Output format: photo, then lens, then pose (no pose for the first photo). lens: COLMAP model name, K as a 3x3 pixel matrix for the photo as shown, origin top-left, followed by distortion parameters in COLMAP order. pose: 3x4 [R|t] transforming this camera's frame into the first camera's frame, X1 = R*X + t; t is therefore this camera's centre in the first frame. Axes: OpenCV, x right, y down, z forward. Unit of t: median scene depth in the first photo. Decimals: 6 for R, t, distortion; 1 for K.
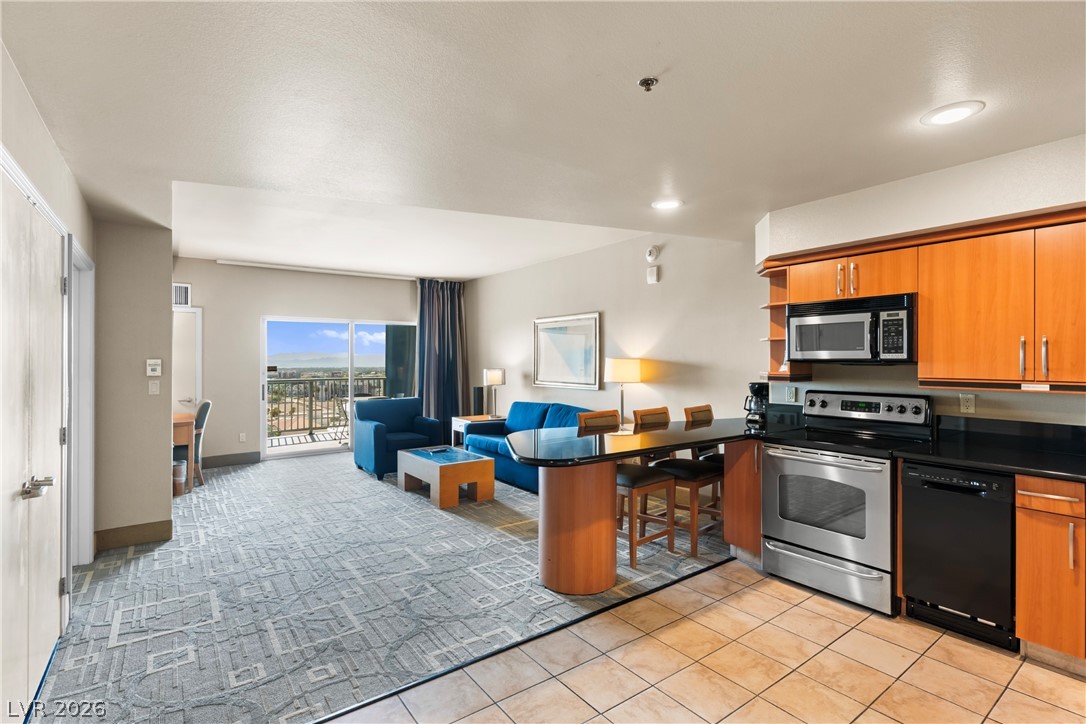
lens RADIAL K [[513.1, 0, 541.9], [0, 513.1, 357.4], [0, 0, 1]] dist [0.001784, 0.000980]
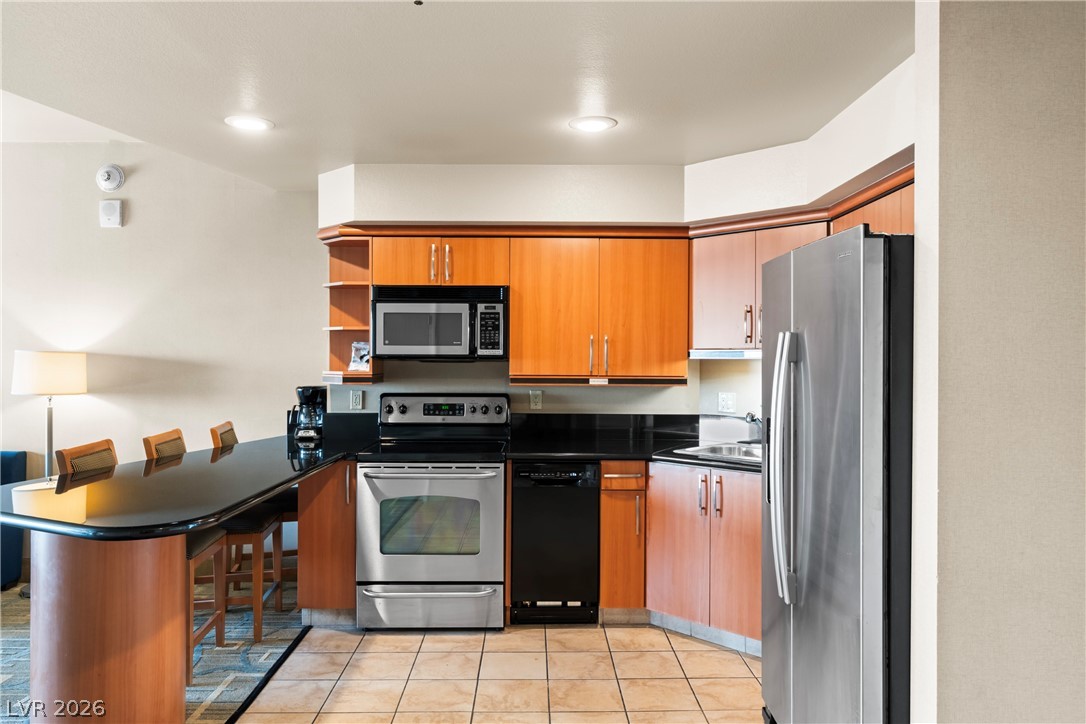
lens RADIAL K [[764.0, 0, 539.2], [0, 764.0, 362.0], [0, 0, 1]] dist [0.011083, 0.000009]
pose [[0.586286, -0.002098, 0.810101, -0.298146], [-0.007571, 0.999939, 0.008069, 0.002539], [-0.810069, -0.010864, 0.586234, 0.093703]]
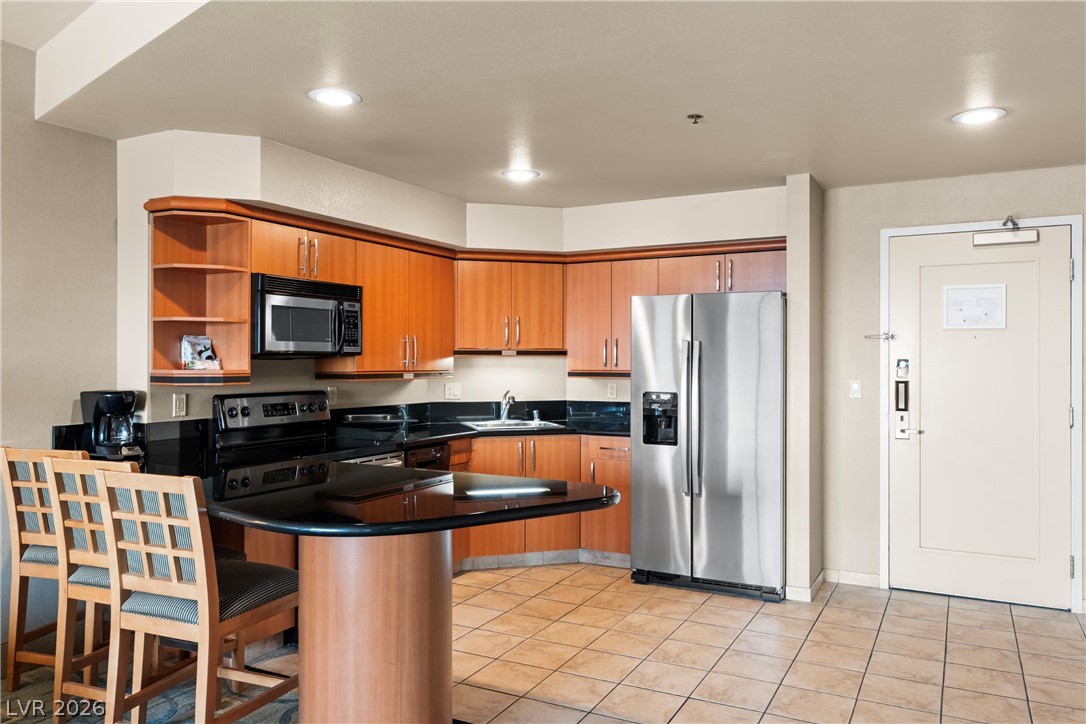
lens RADIAL K [[793.7, 0, 544.3], [0, 793.7, 361.3], [0, 0, 1]] dist [-0.003235, 0.010268]
pose [[-0.435428, -0.001885, 0.900222, -0.625454], [-0.007210, 0.999973, -0.001393, 0.015001], [-0.900195, -0.007097, -0.435430, 1.031915]]
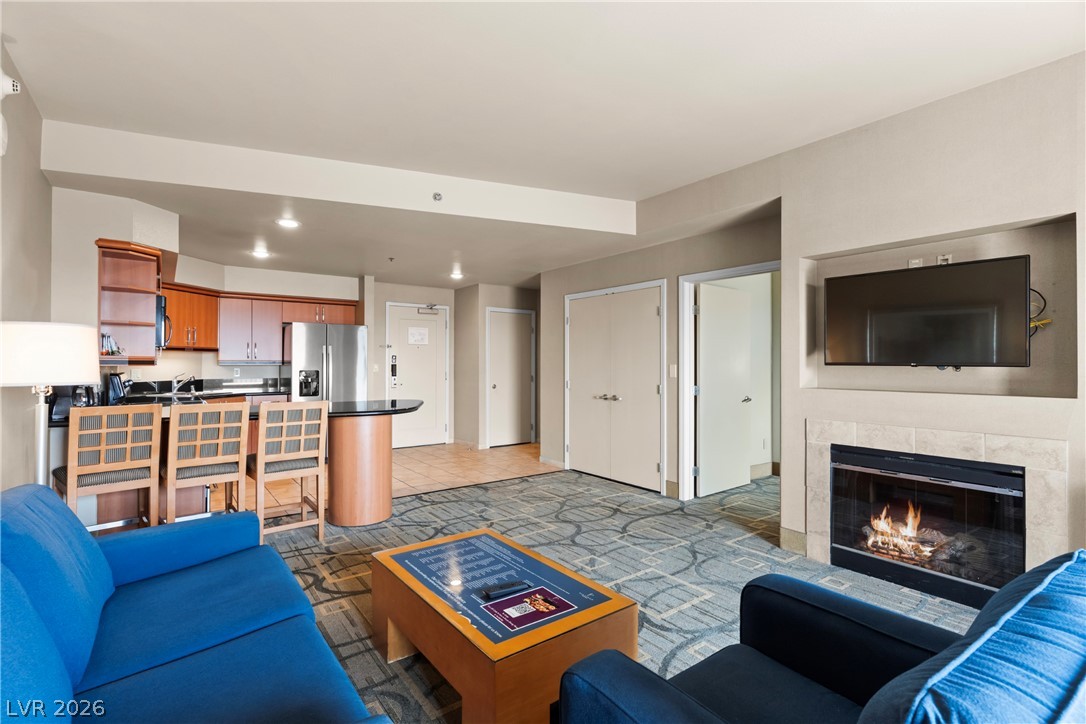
lens RADIAL K [[513.1, 0, 543.0], [0, 513.1, 357.8], [0, 0, 1]] dist [0.001784, 0.000980]
pose [[-0.999978, -0.001447, -0.006528, -0.323105], [-0.001342, 0.999870, -0.016047, 0.045184], [0.006550, -0.016038, -0.999850, 1.964972]]
